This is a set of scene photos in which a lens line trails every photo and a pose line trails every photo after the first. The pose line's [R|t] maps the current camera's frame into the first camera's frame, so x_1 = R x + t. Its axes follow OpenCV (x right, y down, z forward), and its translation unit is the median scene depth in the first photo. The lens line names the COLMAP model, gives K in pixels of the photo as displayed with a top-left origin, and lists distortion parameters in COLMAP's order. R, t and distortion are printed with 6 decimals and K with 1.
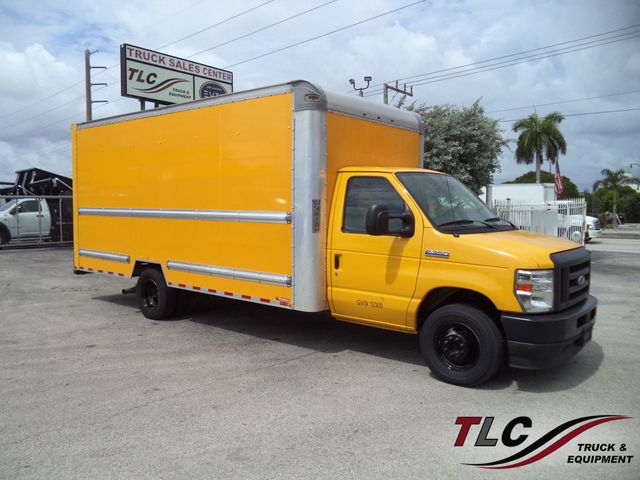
lens RADIAL K [[515.1, 0, 320.0], [0, 515.1, 240.0], [0, 0, 1]] dist [-0.034480, -0.004436]
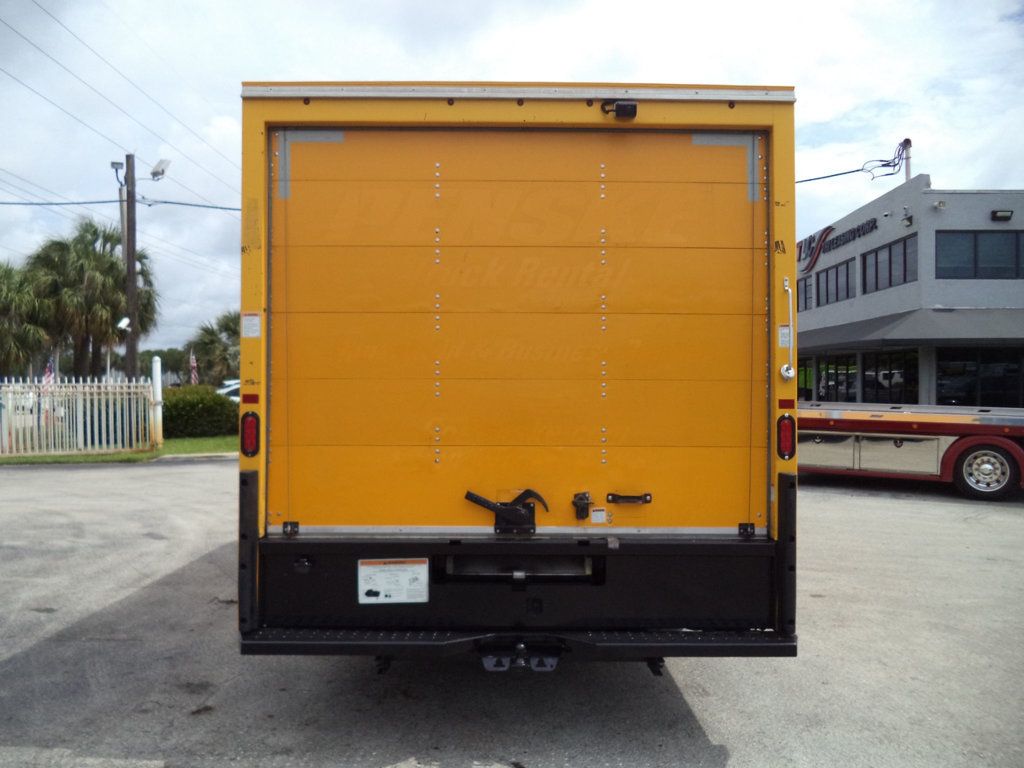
lens RADIAL K [[829.5, 0, 531.1], [0, 829.5, 382.7], [0, 0, 1]] dist [-0.013745, -0.015616]
pose [[-0.655551, 0.000531, 0.755151, -1.063382], [0.032580, 0.999088, 0.027581, -0.128736], [-0.754448, 0.042684, -0.654971, 2.065411]]
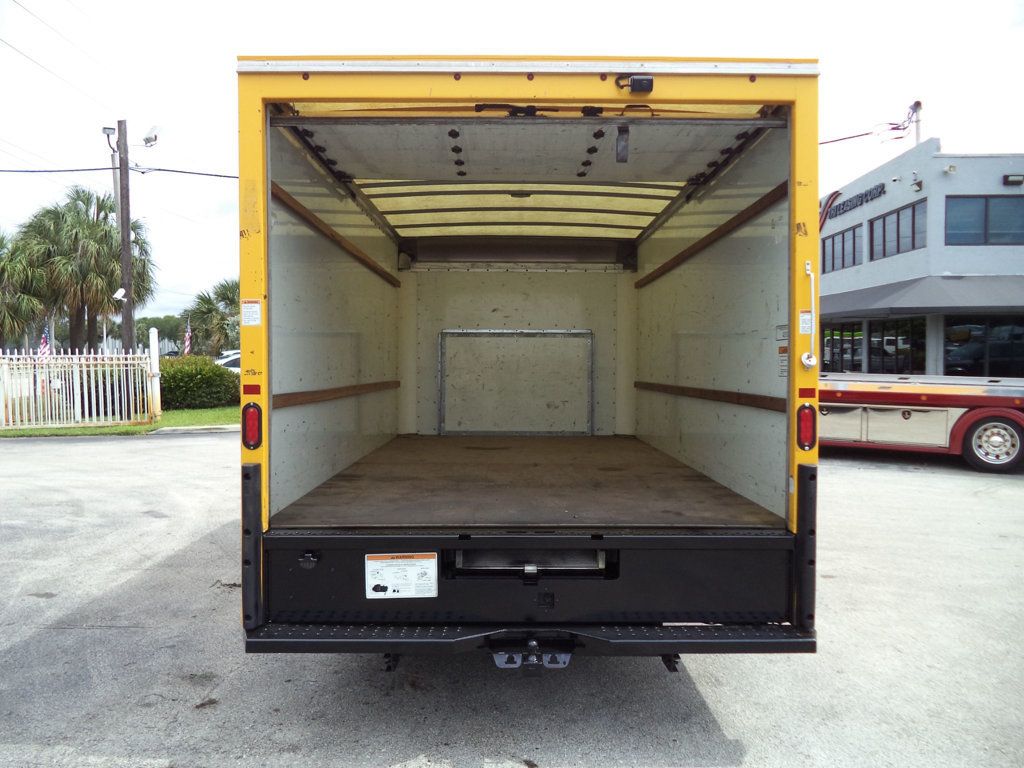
lens RADIAL K [[834.7, 0, 530.3], [0, 834.7, 380.5], [0, 0, 1]] dist [-0.011300, -0.010560]
pose [[-0.654854, -0.026596, 0.755288, -1.043349], [0.035572, 0.997188, 0.065956, -0.145707], [-0.754918, 0.070059, -0.652066, 2.058319]]
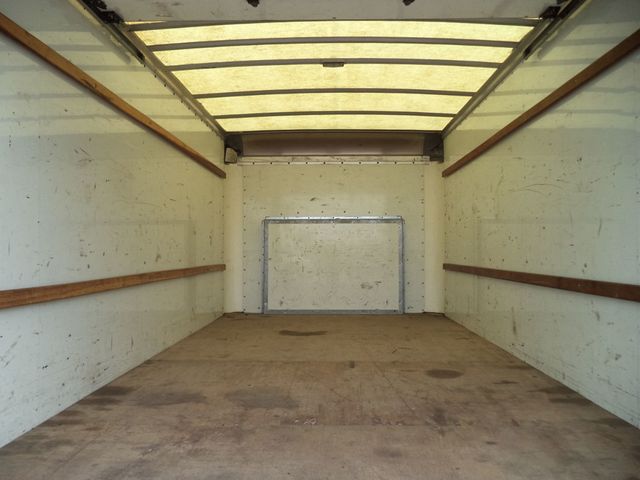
lens RADIAL K [[518.4, 0, 331.9], [0, 518.4, 239.2], [0, 0, 1]] dist [-0.013745, -0.015616]
pose [[-0.633111, 0.006720, 0.774032, -0.797211], [0.044109, 0.998651, 0.027408, -0.129760], [-0.772803, 0.051493, -0.632553, 1.843848]]
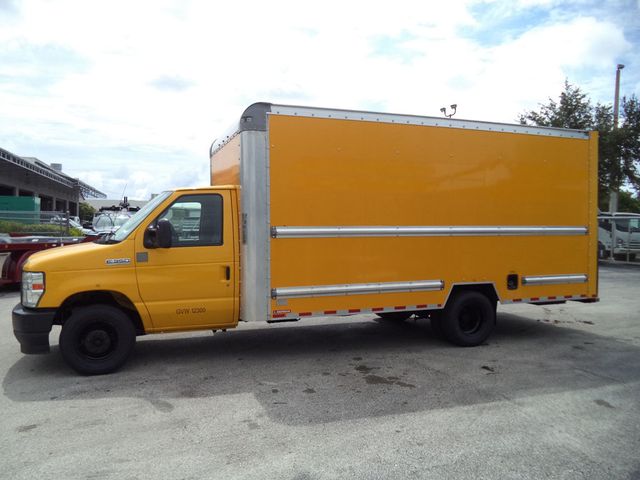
lens RADIAL K [[519.3, 0, 312.7], [0, 519.3, 240.9], [0, 0, 1]] dist [-0.016388, -0.005757]
pose [[-0.498201, 0.015431, -0.866924, 1.042246], [-0.057882, 0.997019, 0.051010, -0.101518], [0.865127, 0.075593, -0.495823, 1.848503]]
